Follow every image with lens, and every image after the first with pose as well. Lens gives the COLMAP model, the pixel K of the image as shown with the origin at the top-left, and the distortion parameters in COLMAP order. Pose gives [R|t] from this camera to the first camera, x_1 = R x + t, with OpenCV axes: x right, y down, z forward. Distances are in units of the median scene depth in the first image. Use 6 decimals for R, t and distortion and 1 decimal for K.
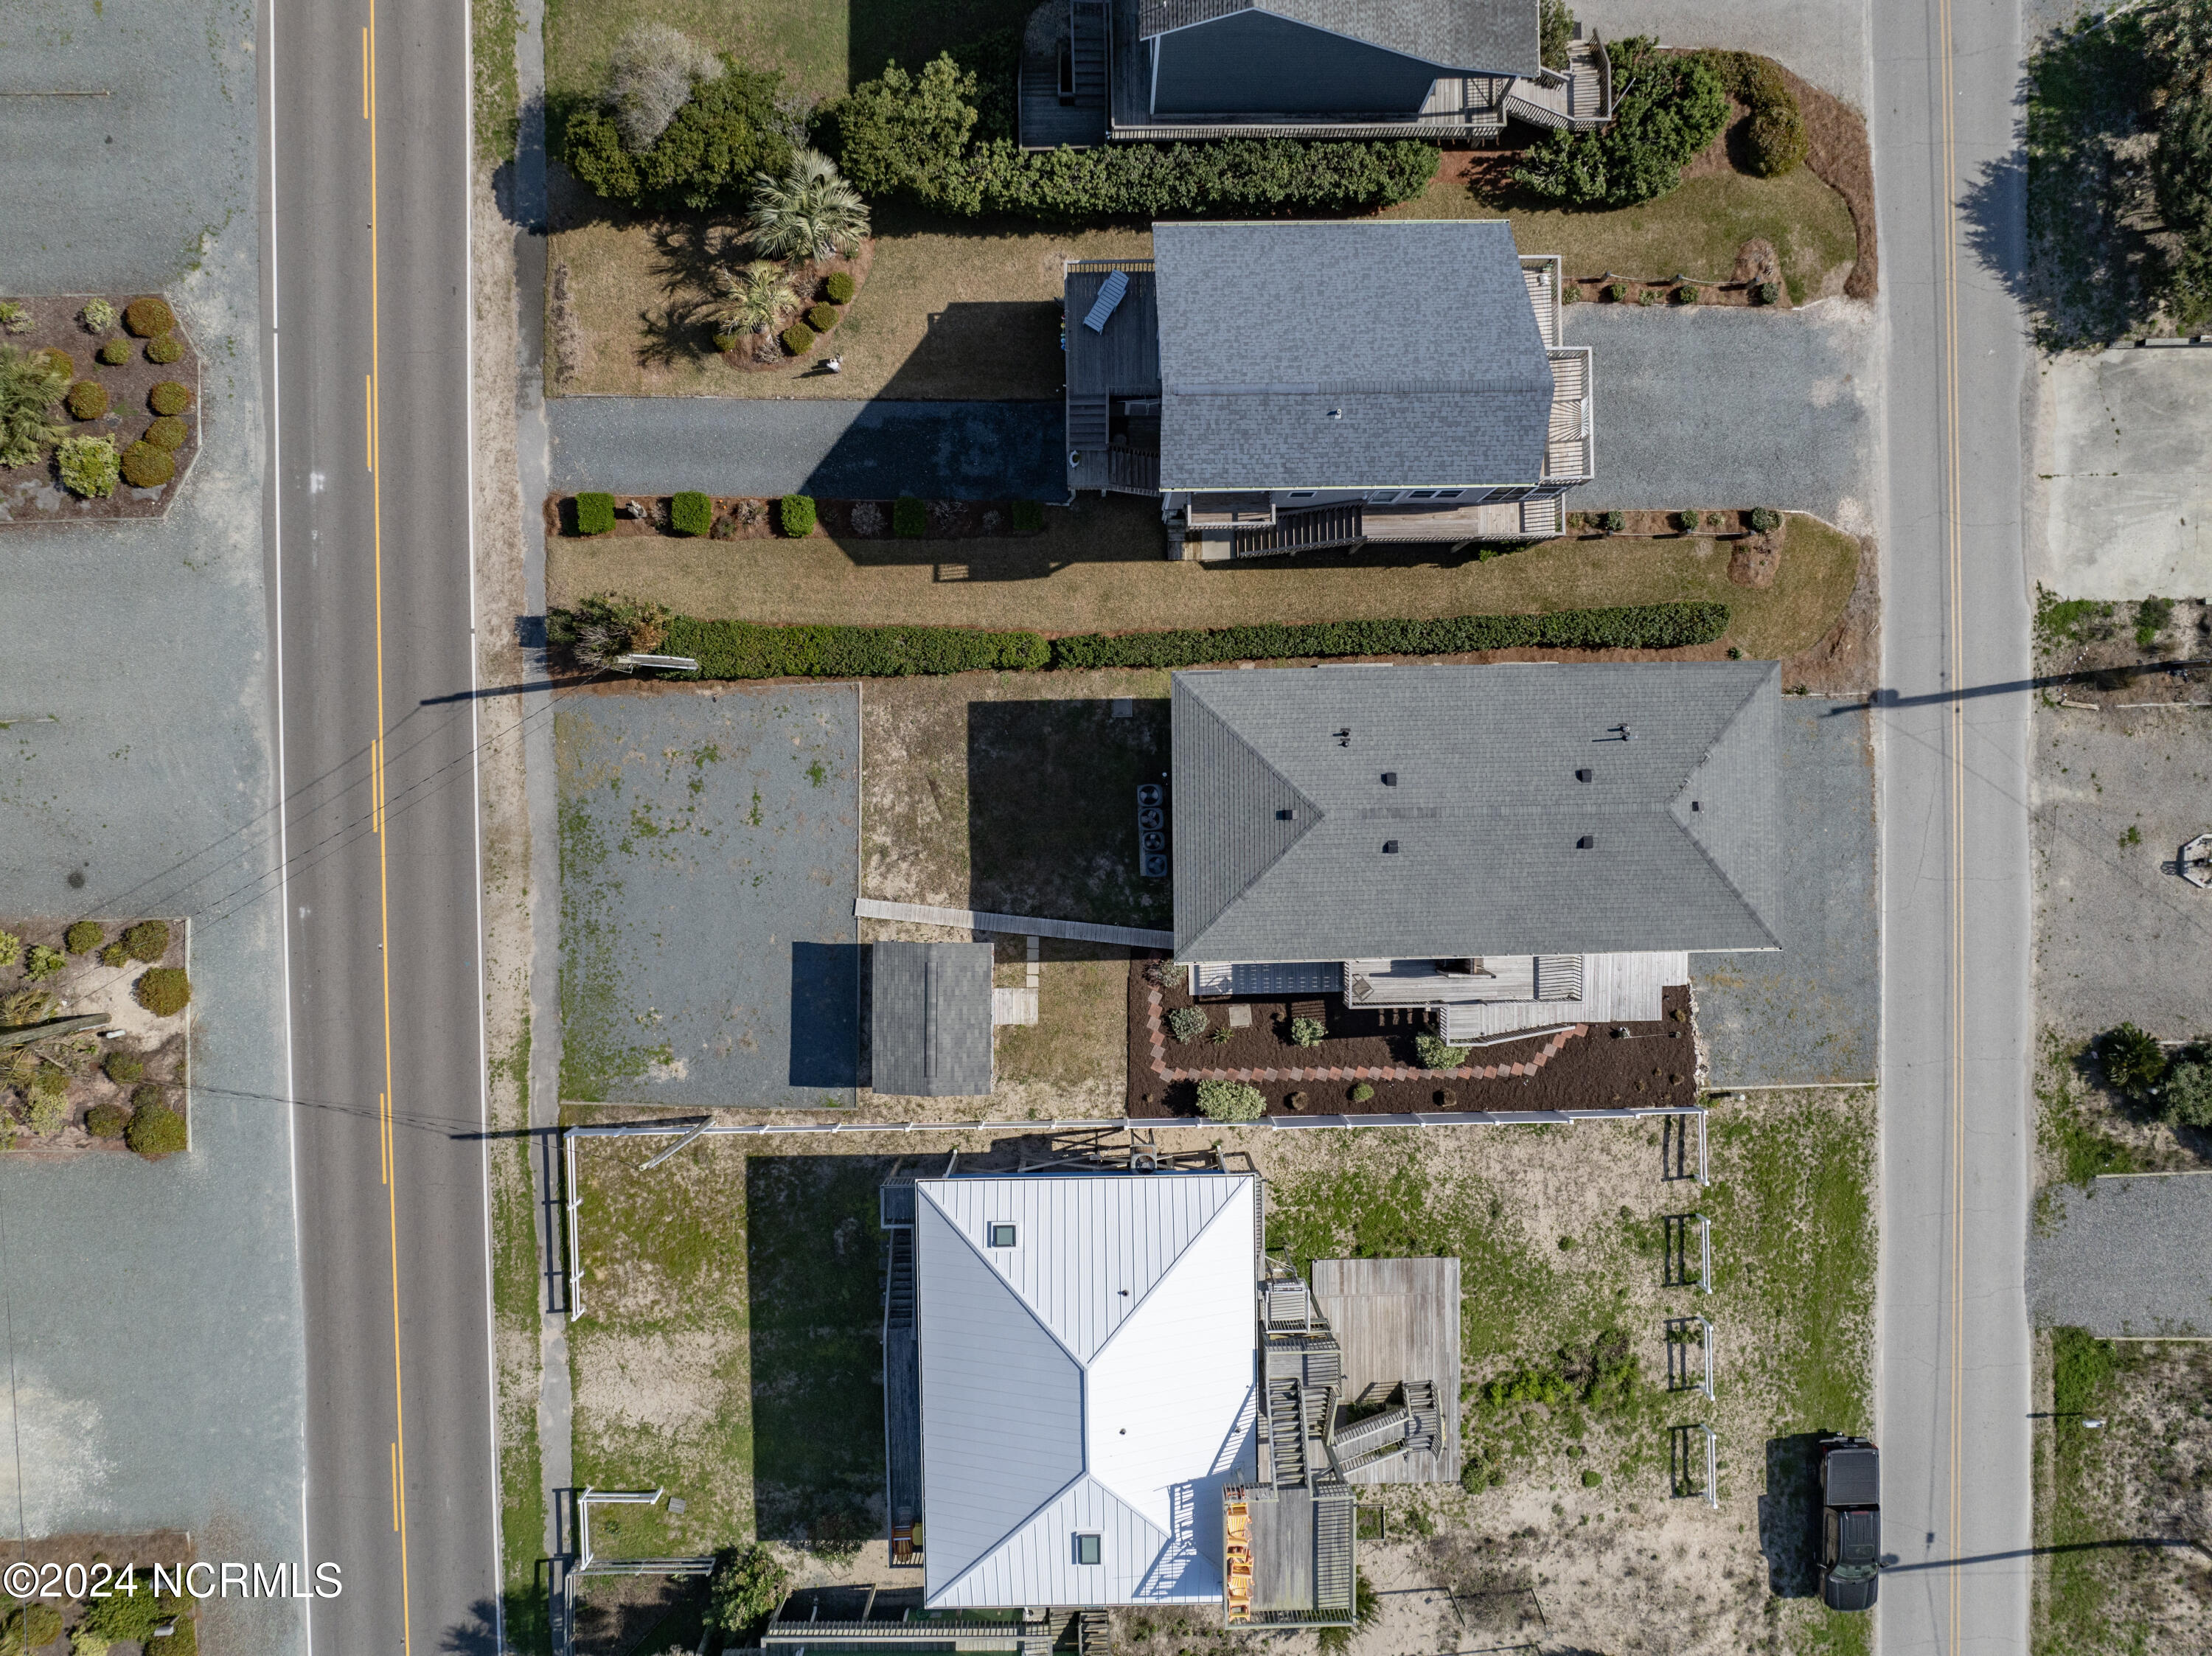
lens RADIAL K [[1556.8, 0, 1110.0], [0, 1556.8, 817.0], [0, 0, 1]] dist [-0.038037, 0.007640]
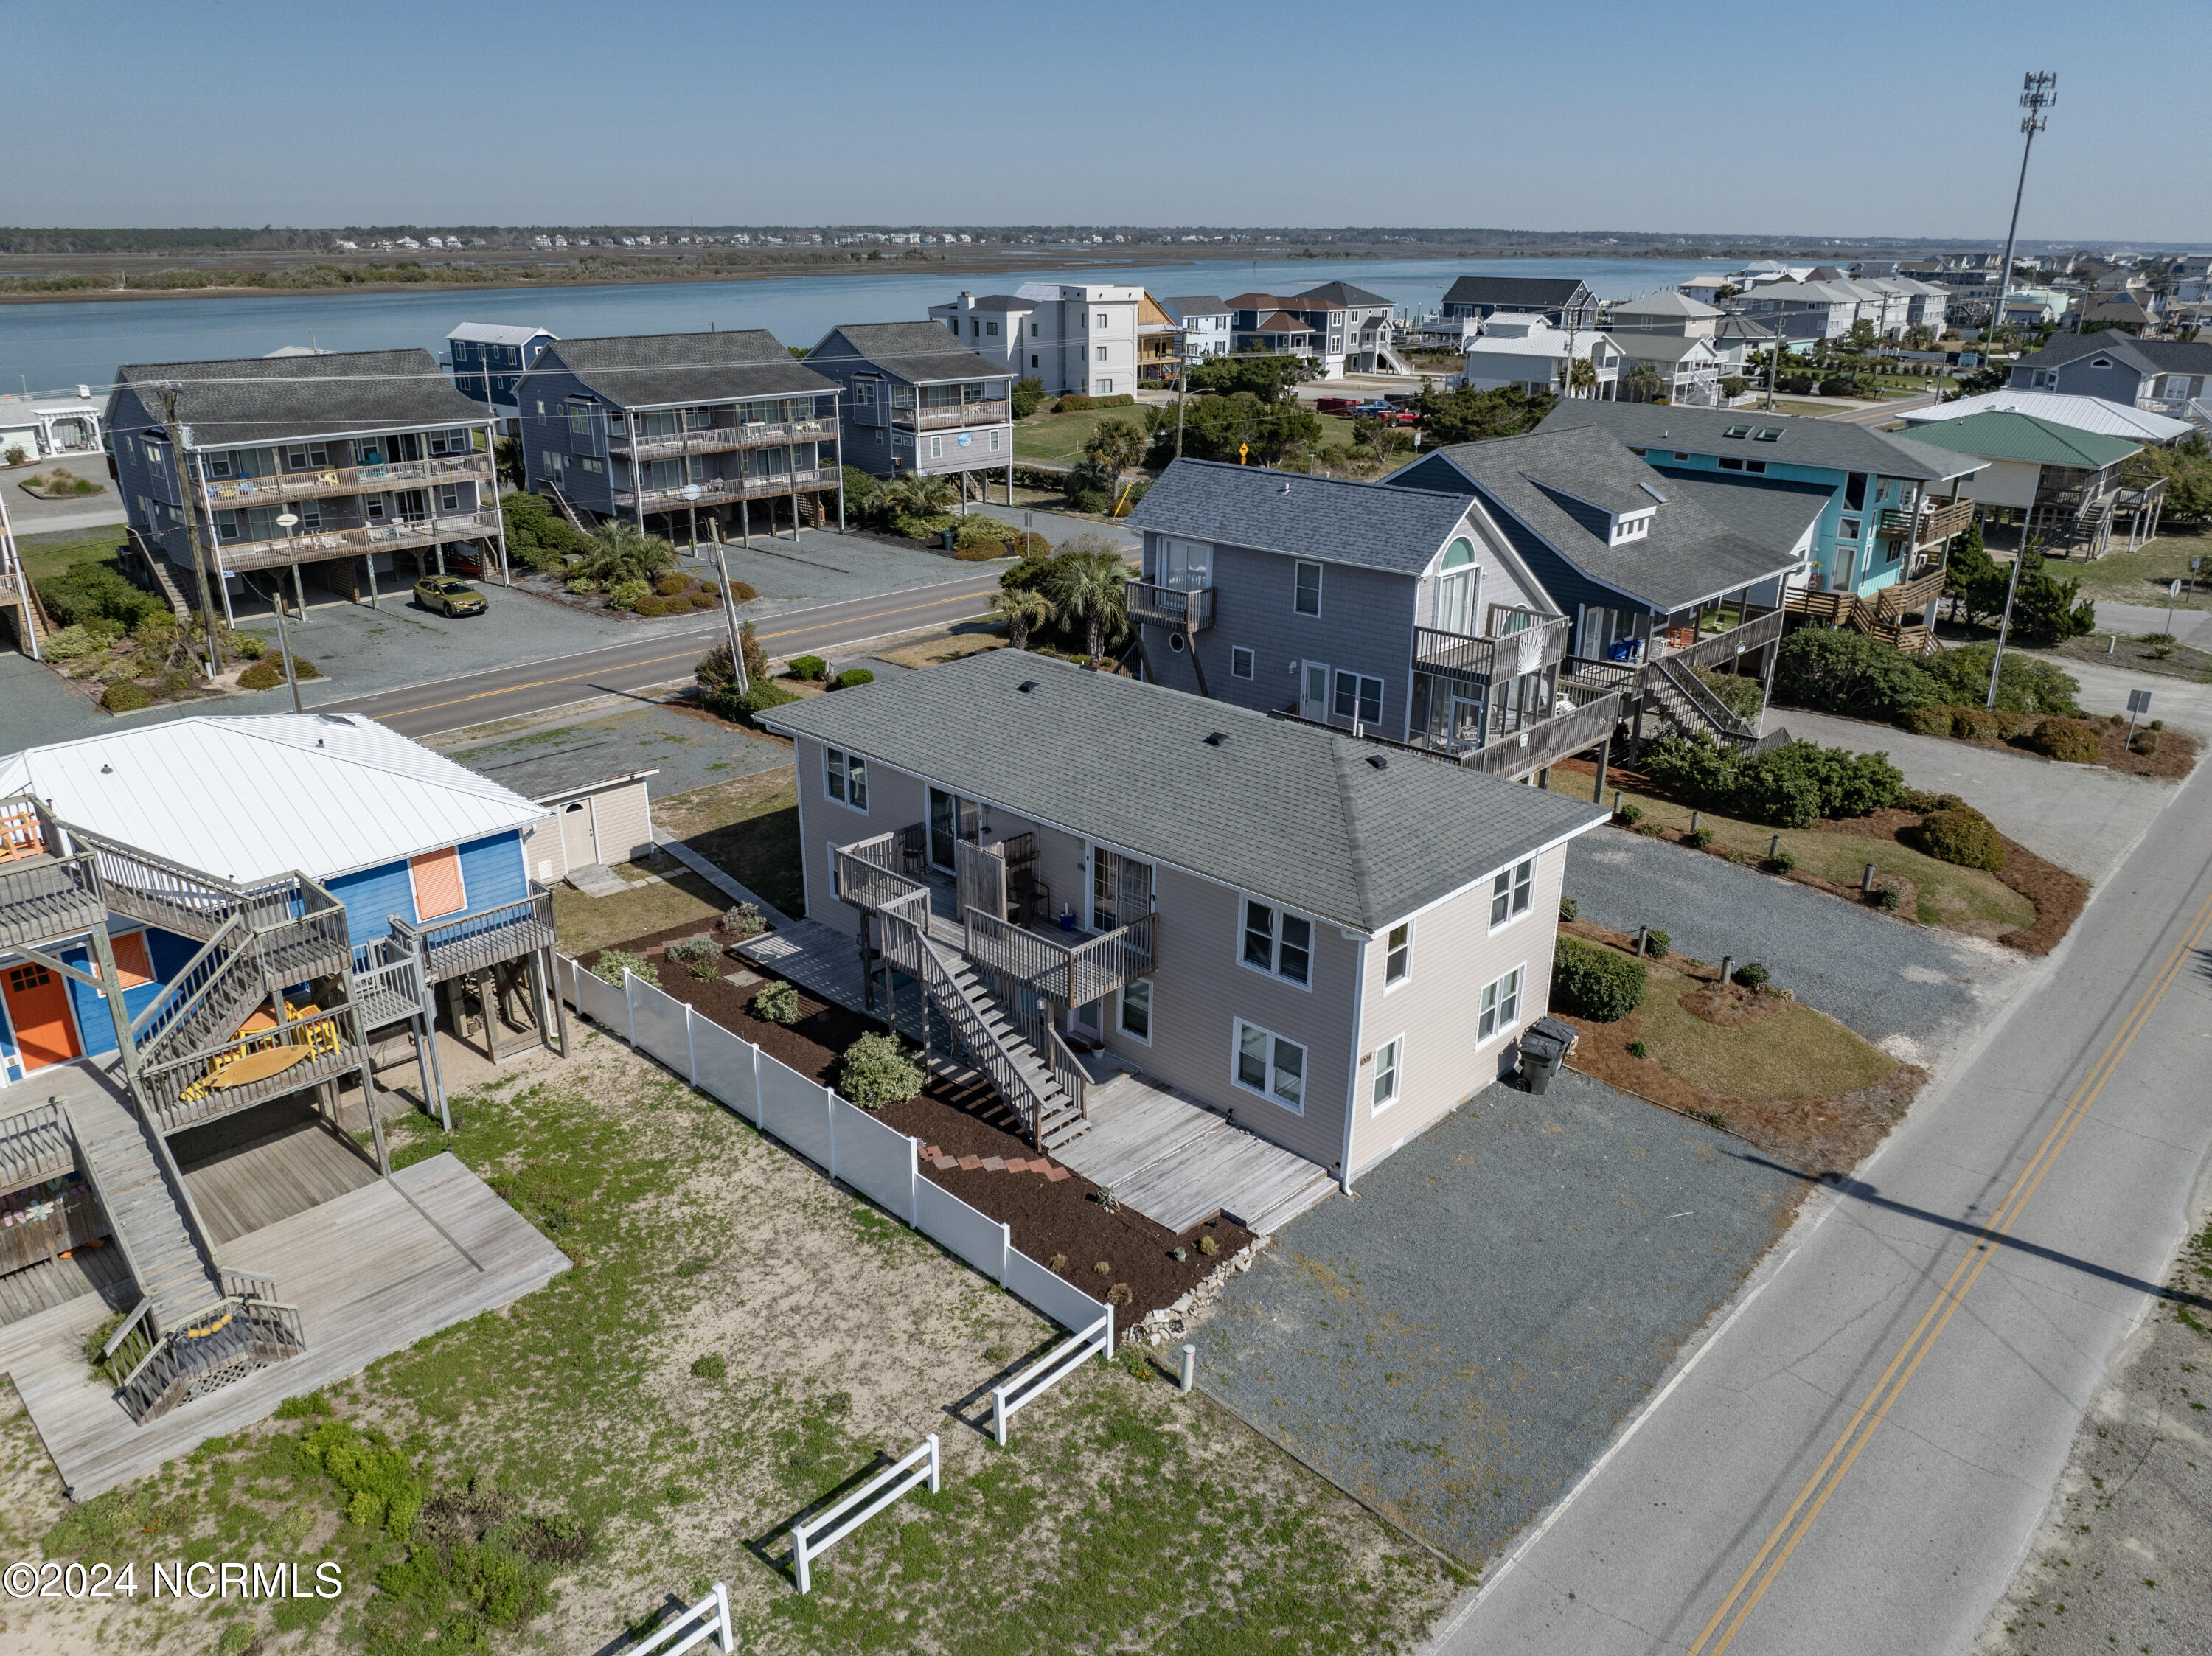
lens RADIAL K [[1556.8, 0, 1106.8], [0, 1556.8, 822.9], [0, 0, 1]] dist [-0.038037, 0.007640]
pose [[0.708137, 0.245288, -0.662100, 0.652982], [-0.706004, 0.232631, -0.668910, 0.467628], [-0.010051, 0.941125, 0.337909, 0.687395]]
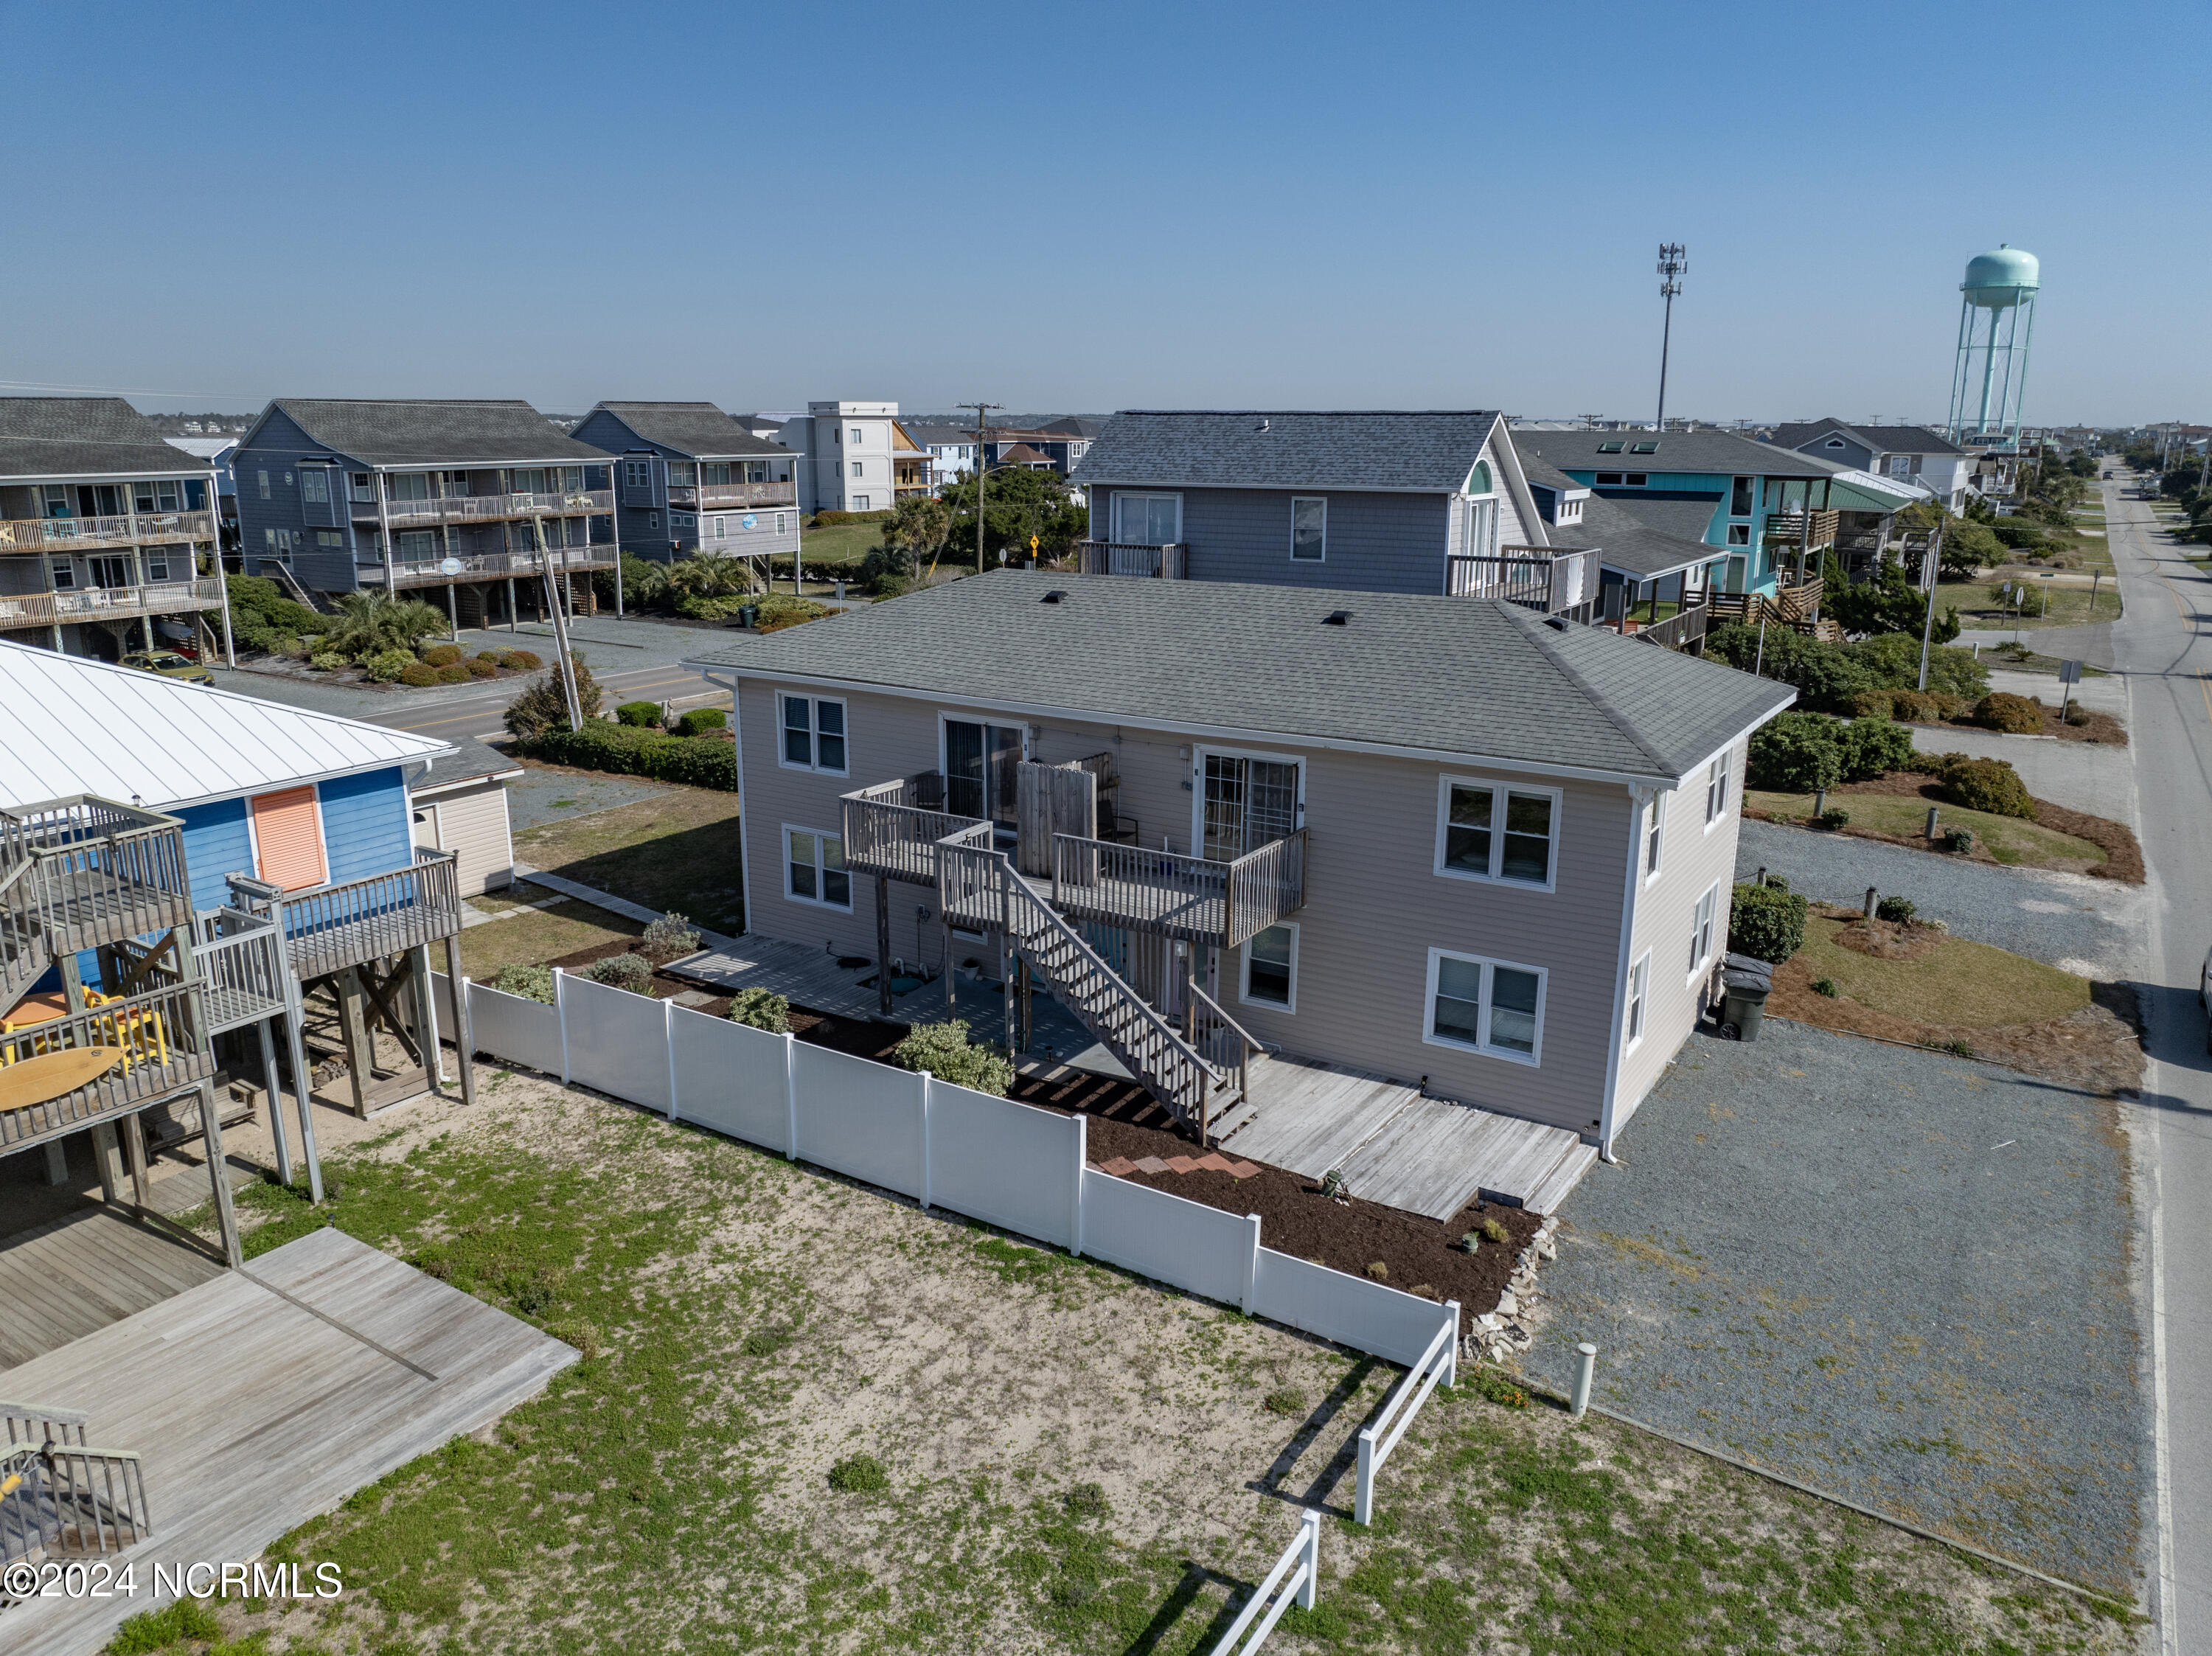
lens RADIAL K [[1556.8, 0, 1107.9], [0, 1556.8, 824.6], [0, 0, 1]] dist [-0.038037, 0.007640]
pose [[0.832080, 0.132745, -0.538536, 0.477742], [-0.554627, 0.189274, -0.810287, 0.465179], [-0.005630, 0.972910, 0.231115, 0.815000]]
